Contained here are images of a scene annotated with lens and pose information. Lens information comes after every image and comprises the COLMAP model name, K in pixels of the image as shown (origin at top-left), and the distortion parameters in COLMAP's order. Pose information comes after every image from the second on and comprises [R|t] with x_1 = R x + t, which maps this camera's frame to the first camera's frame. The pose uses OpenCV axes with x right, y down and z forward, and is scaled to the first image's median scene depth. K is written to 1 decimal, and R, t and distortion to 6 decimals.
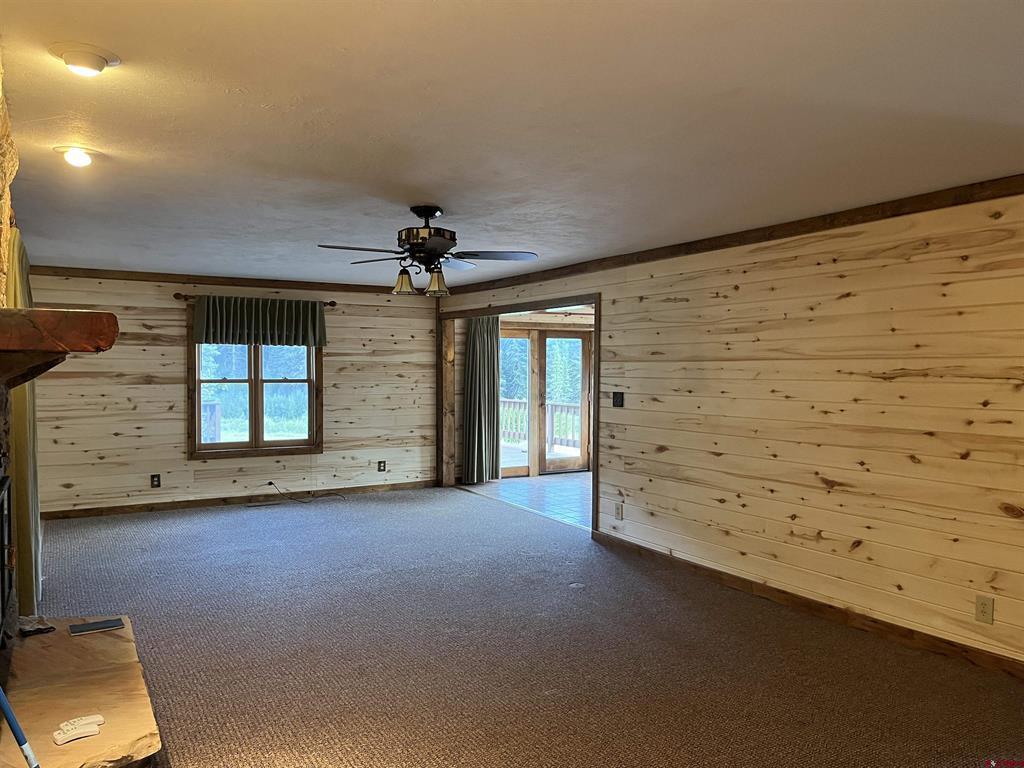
lens RADIAL K [[775.2, 0, 513.8], [0, 775.2, 389.0], [0, 0, 1]] dist [0.065323, -0.095371]
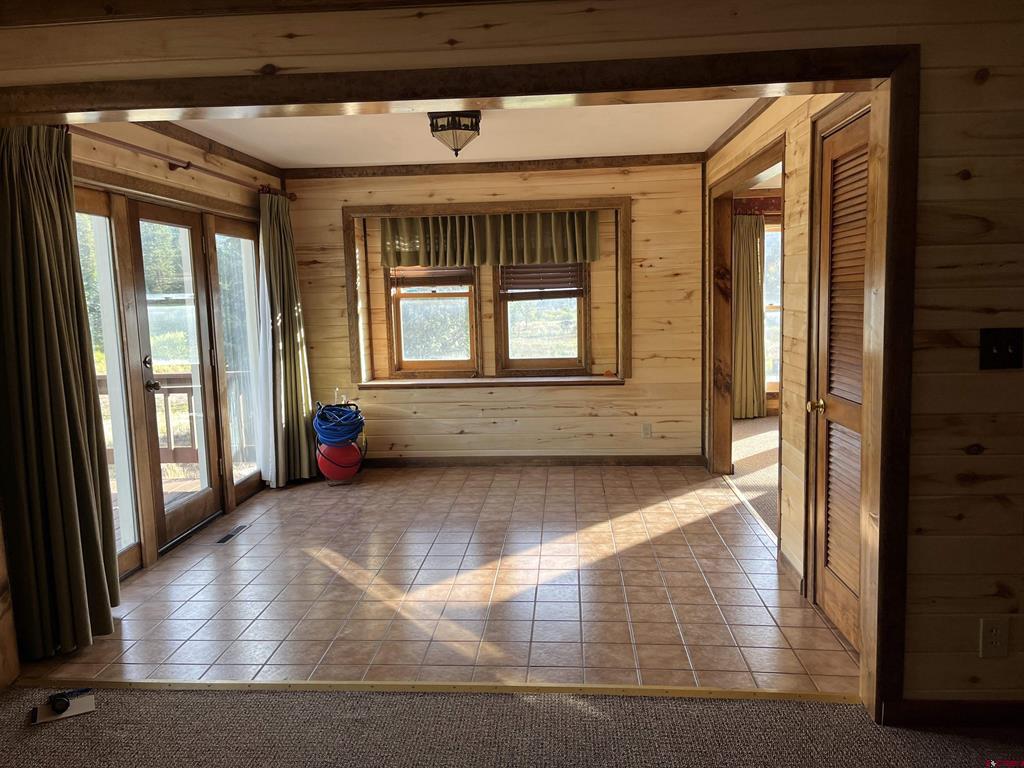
lens RADIAL K [[775.2, 0, 509.8], [0, 775.2, 388.8], [0, 0, 1]] dist [0.065323, -0.095371]
pose [[0.571593, -0.120075, 0.811704, -0.361994], [0.051195, 0.992526, 0.110773, -0.024660], [-0.818938, -0.021762, 0.573469, 1.164564]]
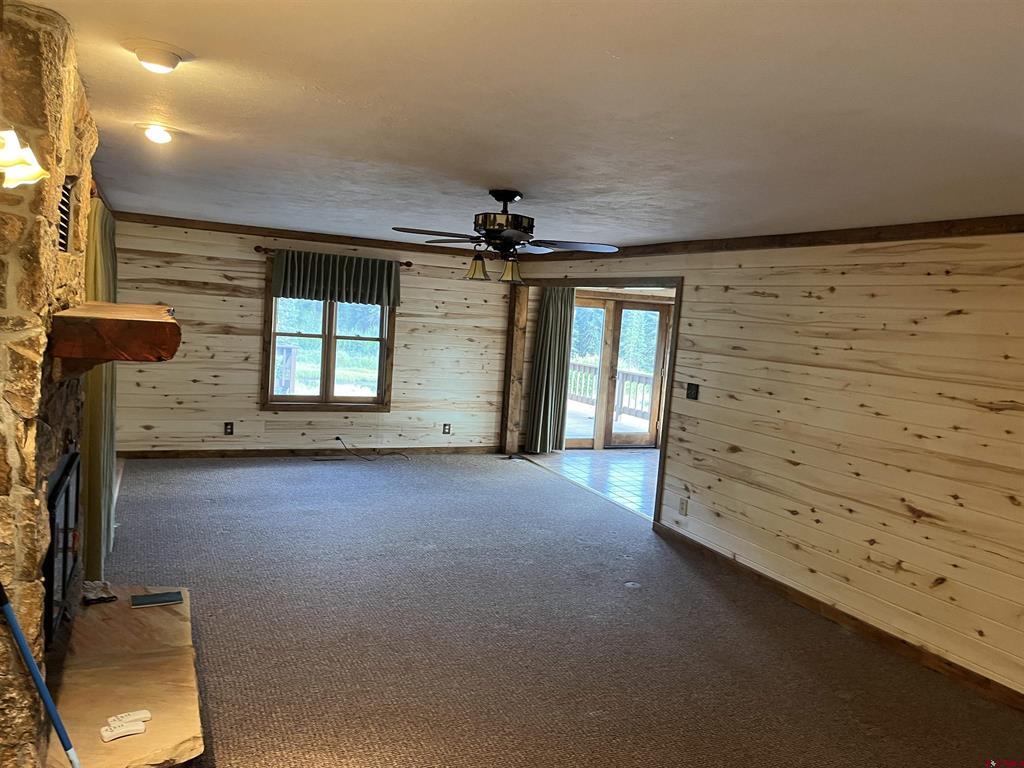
lens RADIAL K [[775.2, 0, 507.0], [0, 775.2, 379.0], [0, 0, 1]] dist [0.065323, -0.095371]
pose [[0.992289, 0.076288, -0.097689, 0.000477], [-0.070256, 0.995489, 0.063769, -0.055752], [0.102113, -0.056414, 0.993172, 0.030962]]
